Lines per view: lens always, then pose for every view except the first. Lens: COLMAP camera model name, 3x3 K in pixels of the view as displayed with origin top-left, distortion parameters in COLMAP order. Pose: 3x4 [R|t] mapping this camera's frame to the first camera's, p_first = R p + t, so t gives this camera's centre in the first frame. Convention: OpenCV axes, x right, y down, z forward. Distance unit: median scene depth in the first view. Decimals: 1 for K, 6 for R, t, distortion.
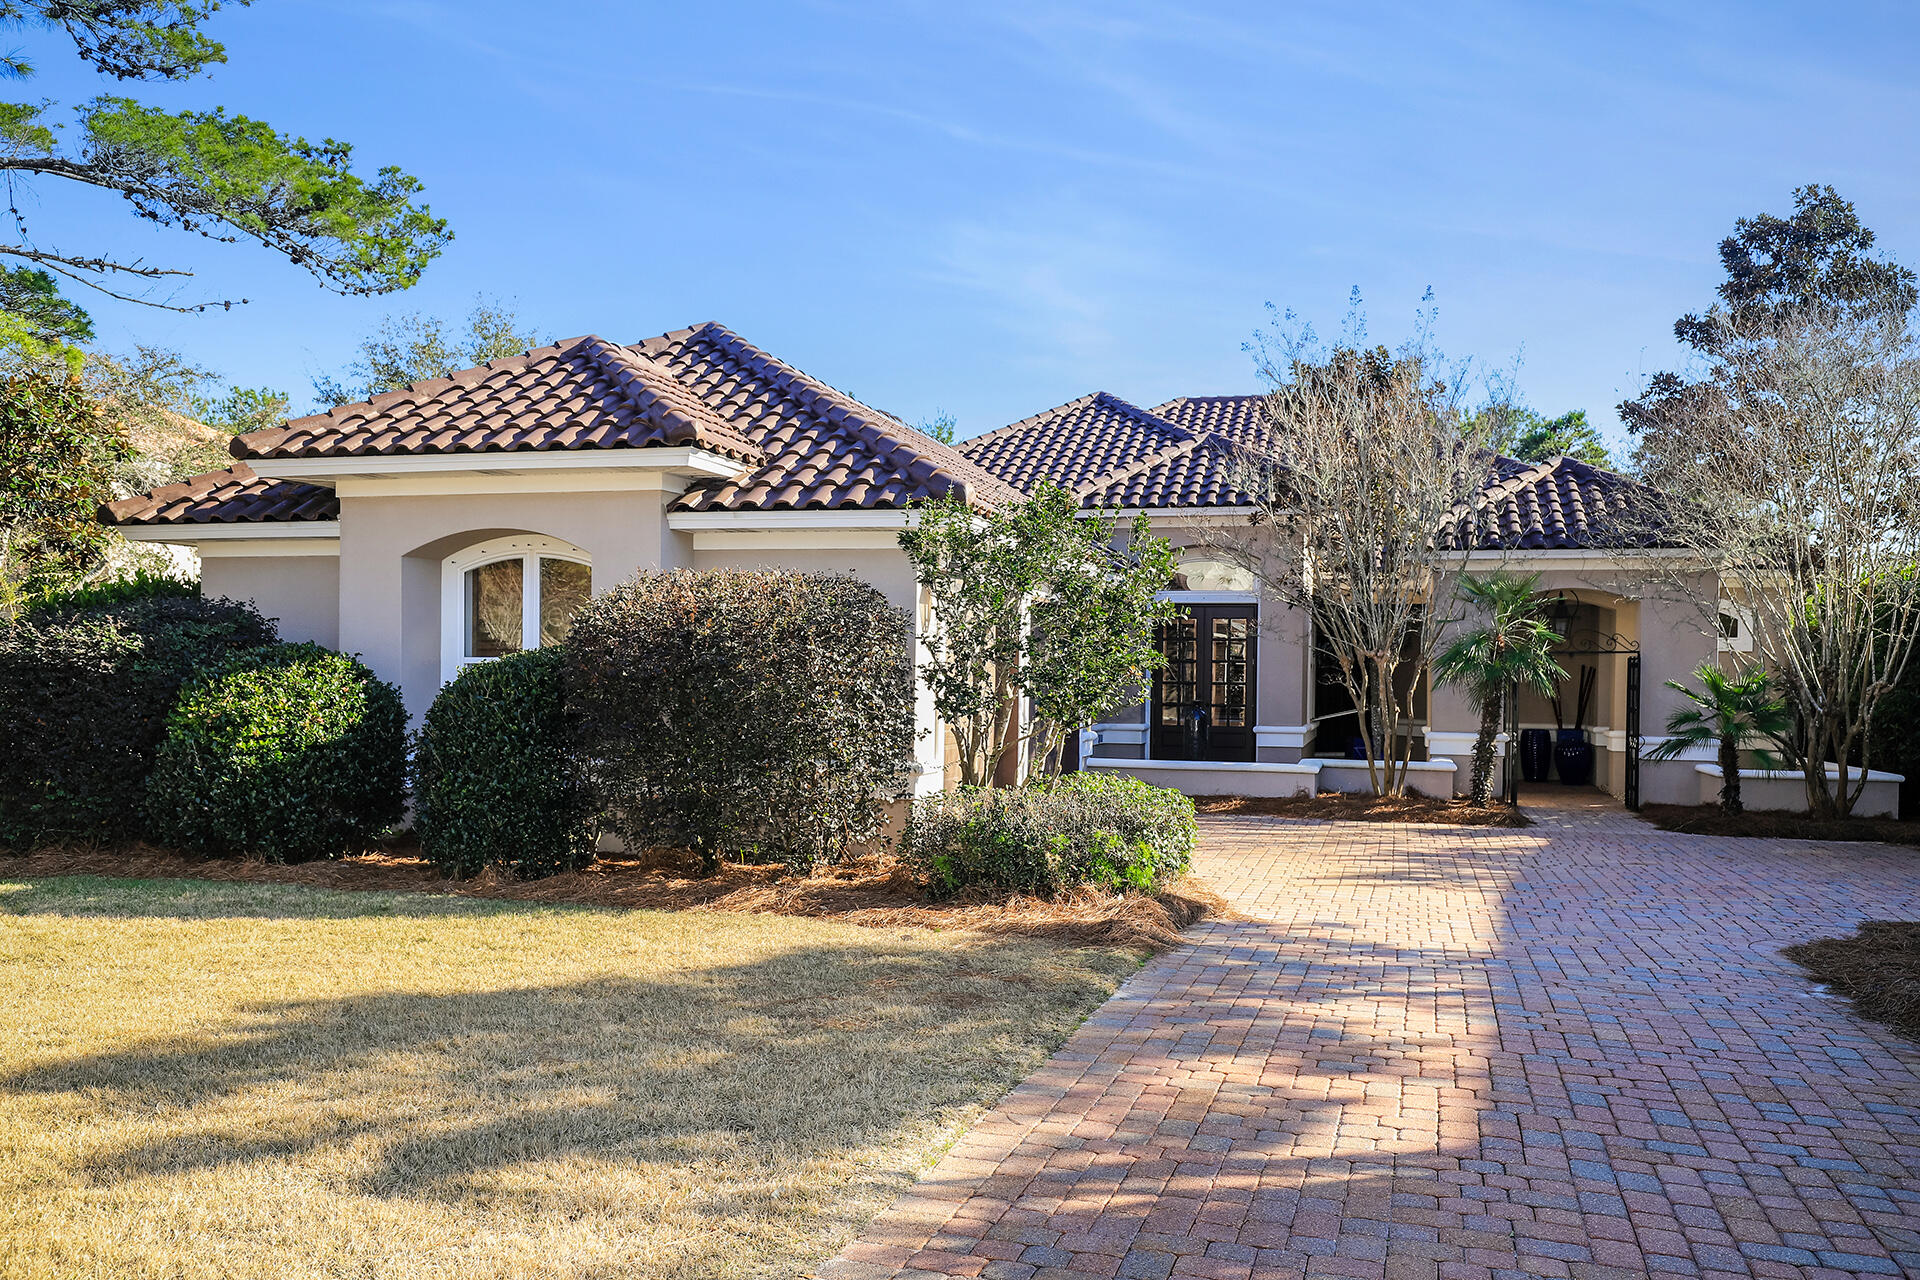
lens RADIAL K [[1465.8, 0, 959.6], [0, 1465.8, 658.0], [0, 0, 1]] dist [-0.006539, -0.005068]
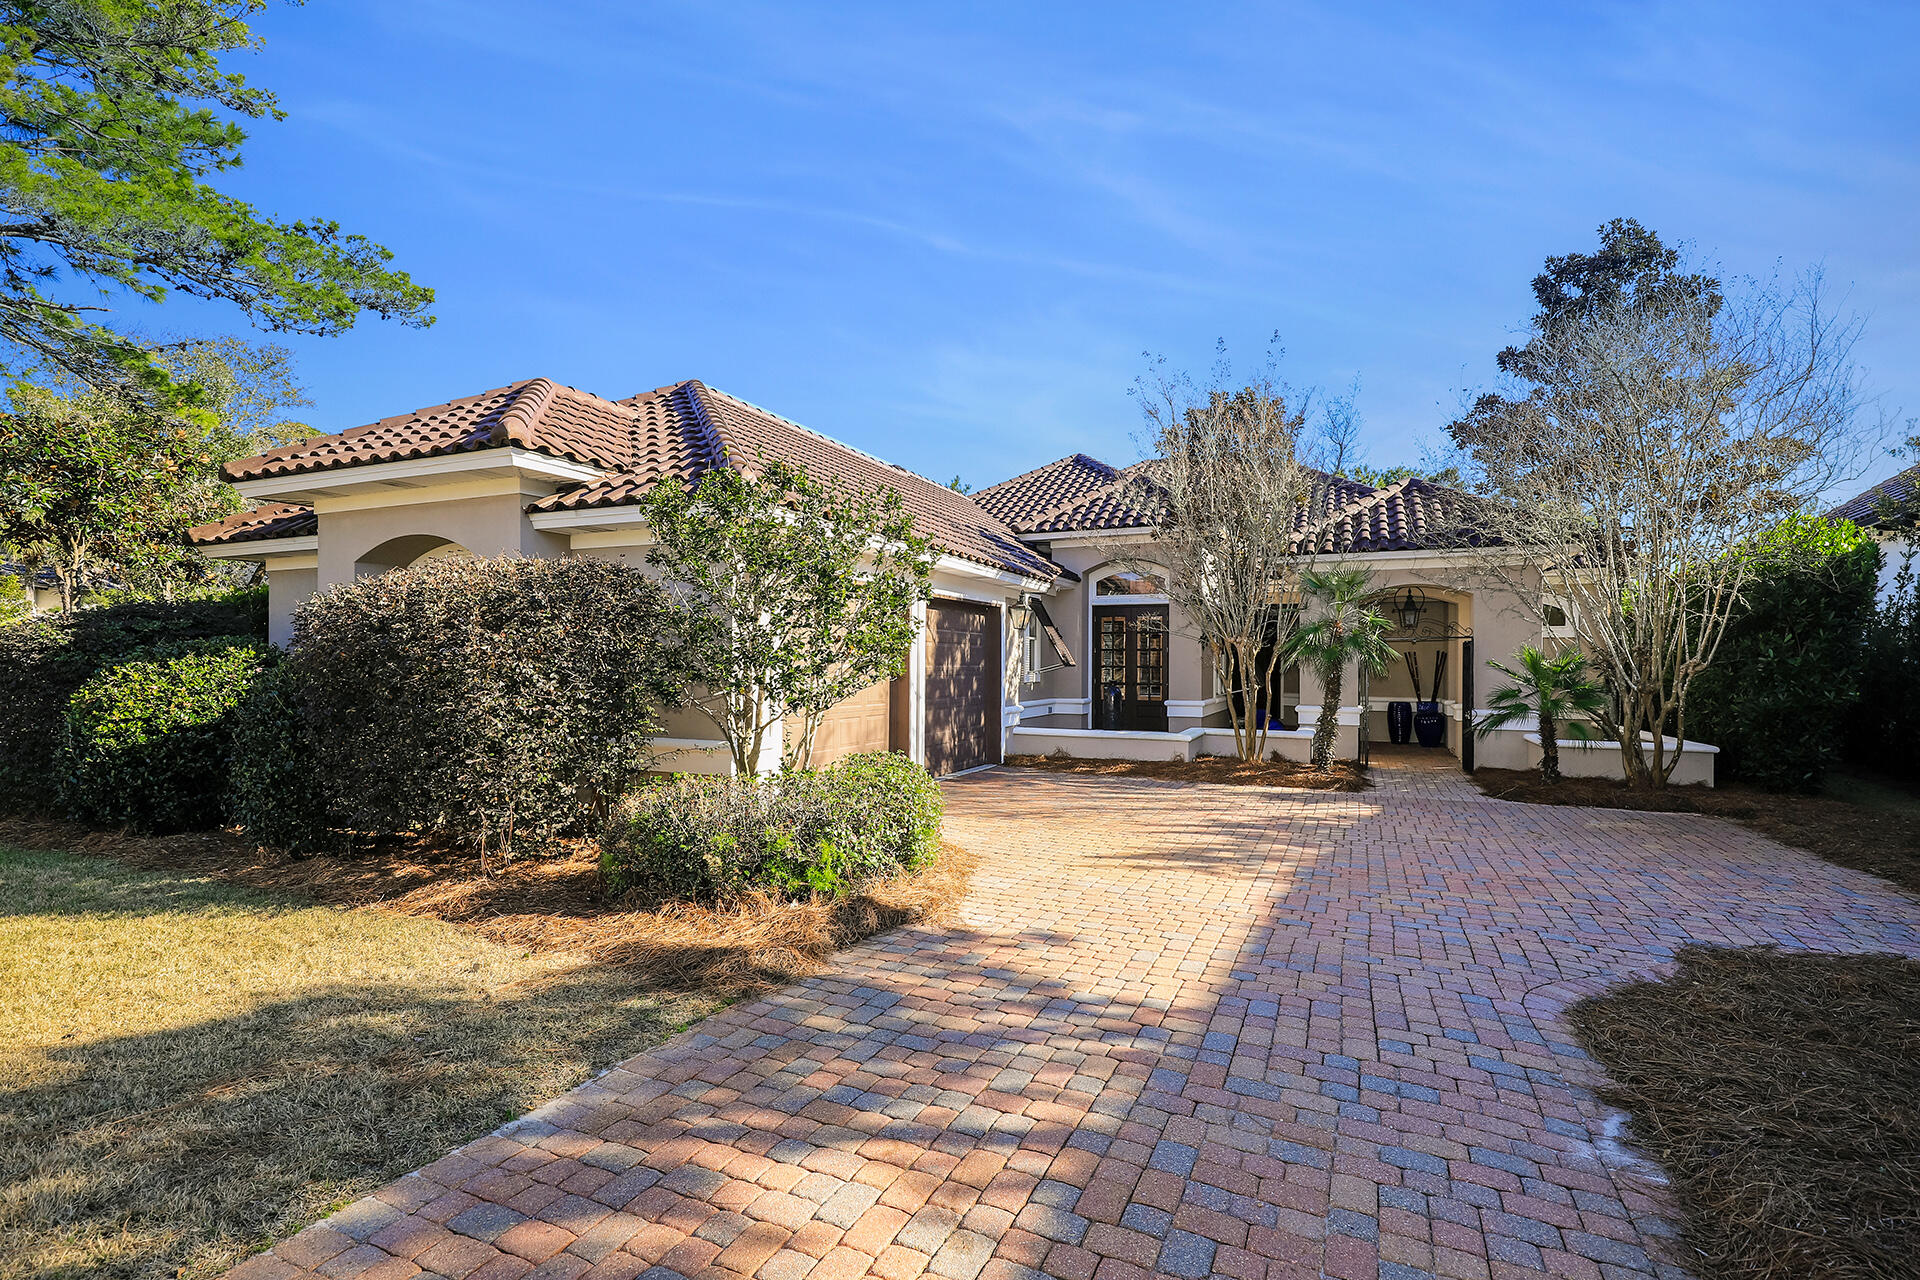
lens RADIAL K [[971.0, 0, 960.0], [0, 971.0, 640.0], [0, 0, 1]] dist [0.000266, 0.000477]
pose [[0.996567, -0.009556, -0.082232, 0.142466], [0.008473, 0.999873, -0.013501, 0.006151], [0.082350, 0.012758, 0.996522, 0.229235]]
